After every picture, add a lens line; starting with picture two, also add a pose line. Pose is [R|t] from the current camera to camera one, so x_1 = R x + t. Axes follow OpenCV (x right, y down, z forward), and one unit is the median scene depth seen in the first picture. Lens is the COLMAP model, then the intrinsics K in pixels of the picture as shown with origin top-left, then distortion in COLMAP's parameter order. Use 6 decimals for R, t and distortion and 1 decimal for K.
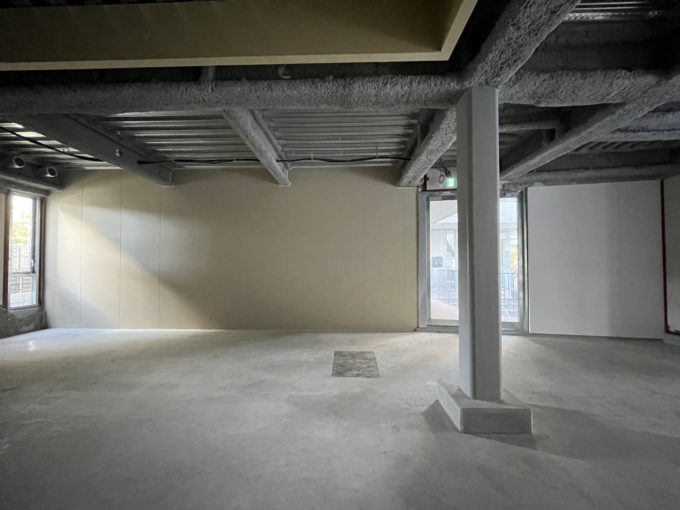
lens RADIAL K [[275.0, 0, 337.7], [0, 275.0, 255.3], [0, 0, 1]] dist [-0.003007, 0.000556]
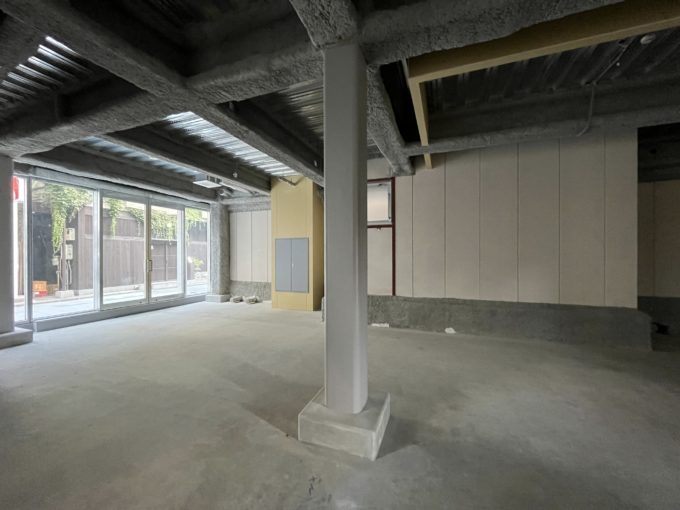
lens RADIAL K [[275.0, 0, 339.3], [0, 275.0, 255.9], [0, 0, 1]] dist [-0.003007, 0.000556]
pose [[-0.941445, 0.002221, 0.337160, 0.110591], [-0.005321, 0.999756, -0.021444, 0.021088], [-0.337126, -0.021982, -0.941203, 0.841202]]
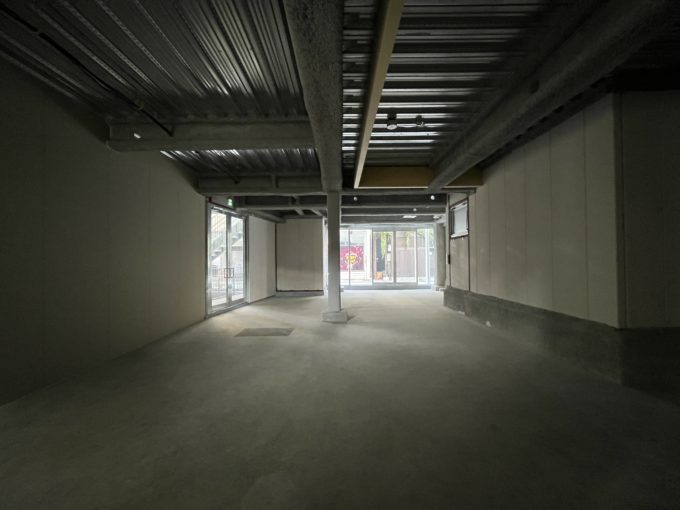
lens RADIAL K [[275.0, 0, 339.5], [0, 275.0, 256.3], [0, 0, 1]] dist [-0.003007, 0.000556]
pose [[-0.027956, 0.014121, 0.999509, -0.930658], [-0.018736, 0.999717, -0.014648, 0.014482], [-0.999434, -0.019136, -0.027683, 0.475455]]
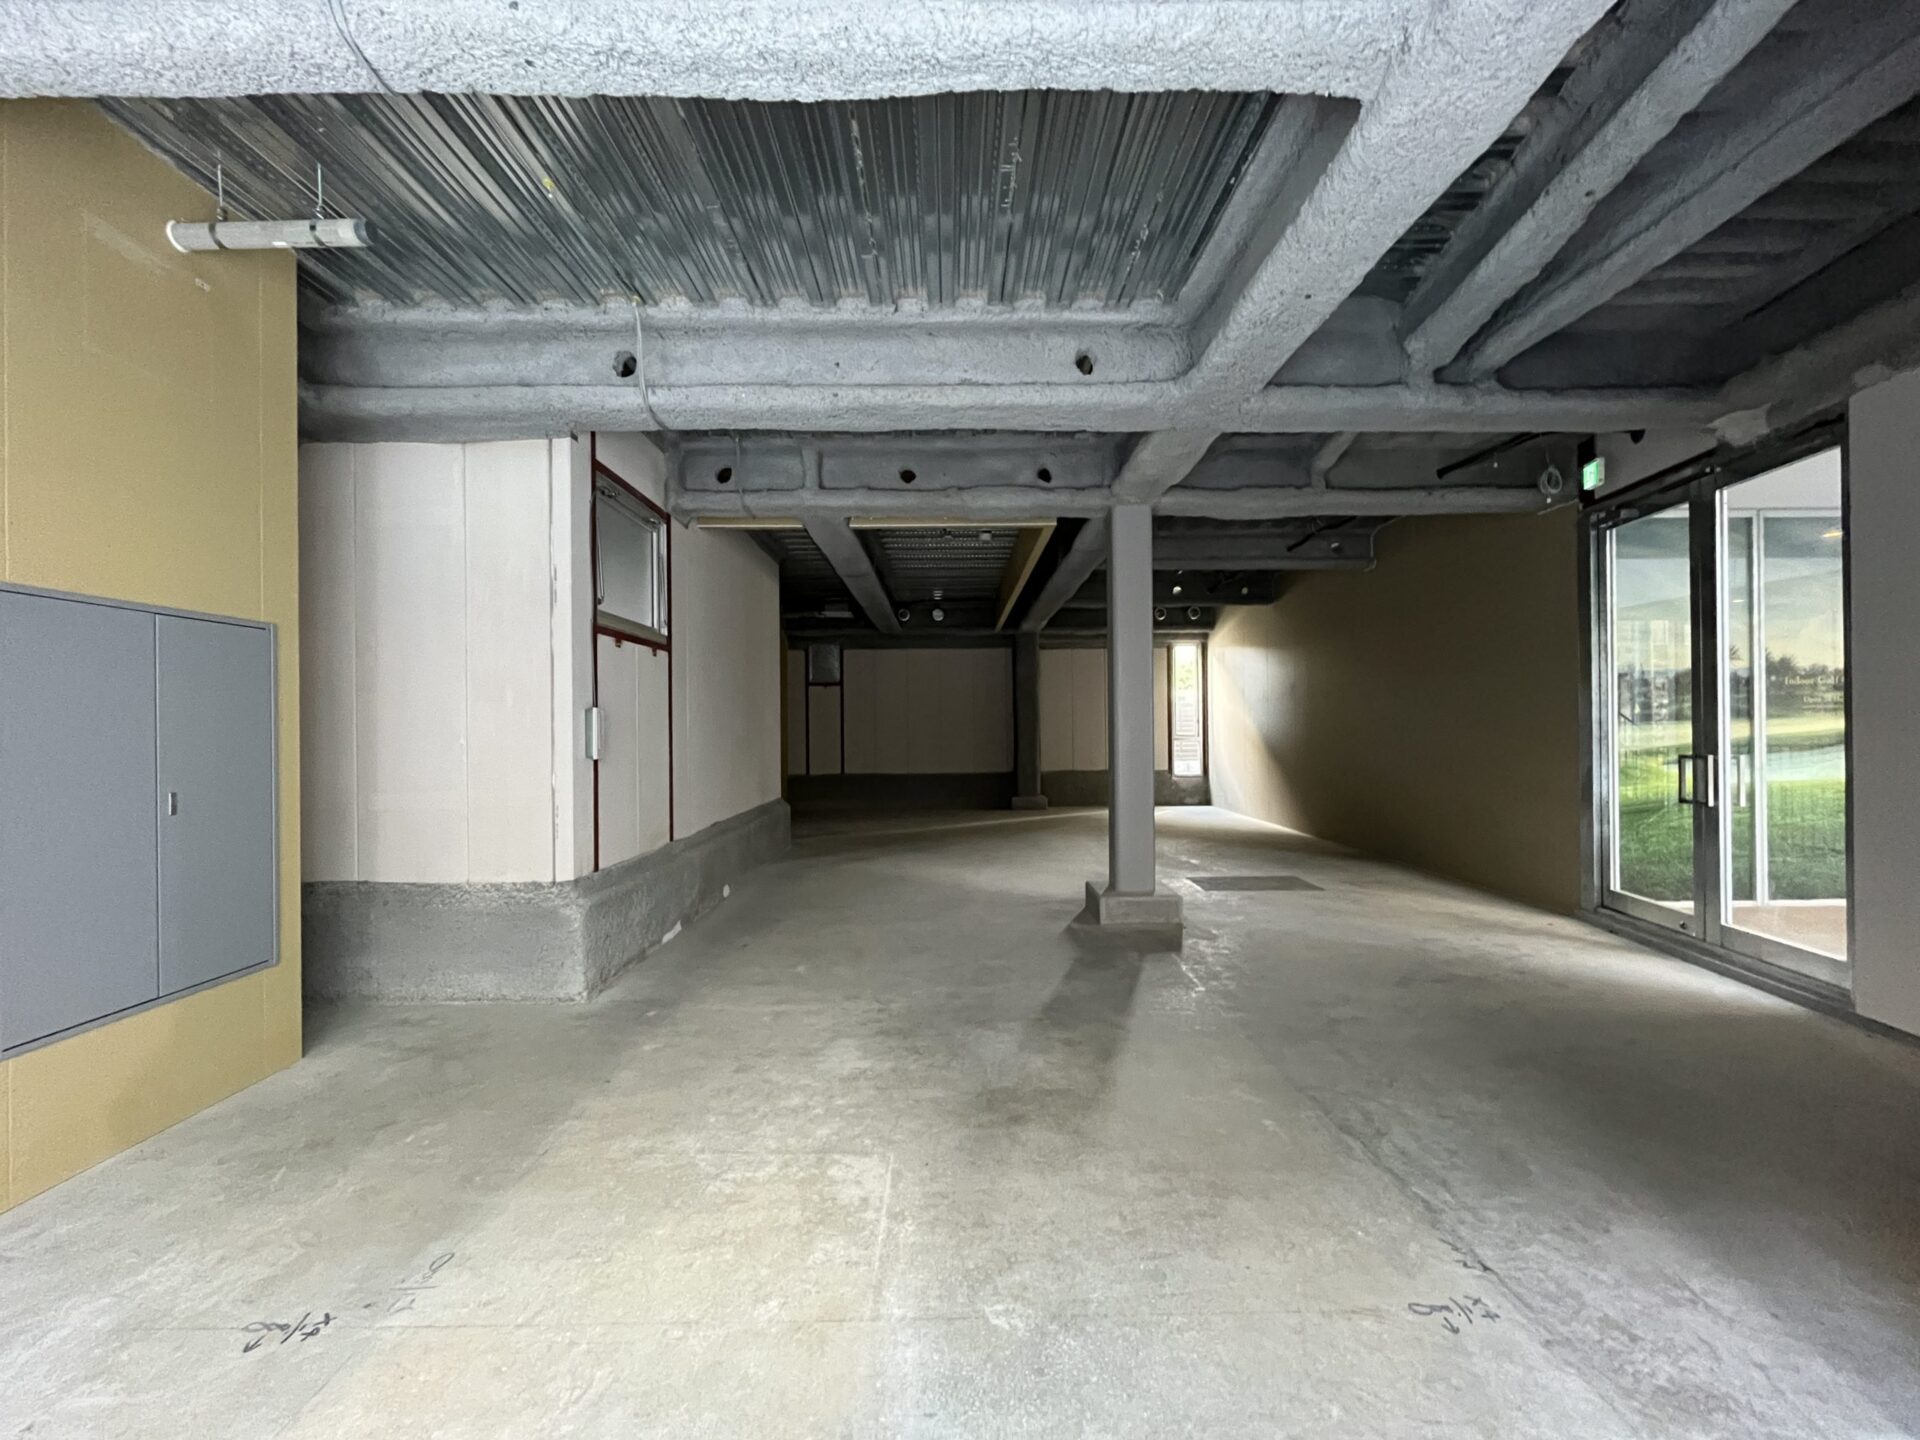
lens RADIAL K [[776.4, 0, 961.7], [0, 776.4, 725.5], [0, 0, 1]] dist [-0.003007, 0.000556]
pose [[0.045987, -0.000077, -0.998942, 1.302464], [0.029281, 0.999570, 0.001271, 0.010033], [0.998513, -0.029308, 0.045969, 0.198556]]
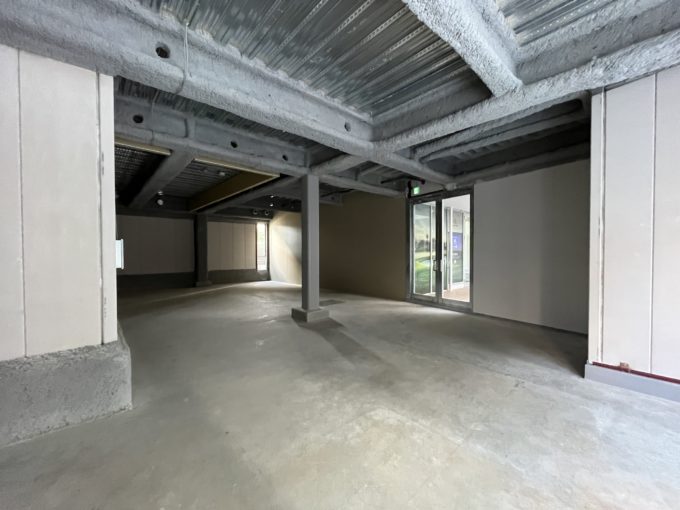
lens RADIAL K [[275.0, 0, 338.7], [0, 275.0, 256.1], [0, 0, 1]] dist [-0.003007, 0.000556]
pose [[0.693522, 0.009690, -0.720370, 1.108322], [0.016342, 0.999441, 0.029177, 0.004471], [0.720250, -0.032008, 0.692976, -0.195147]]
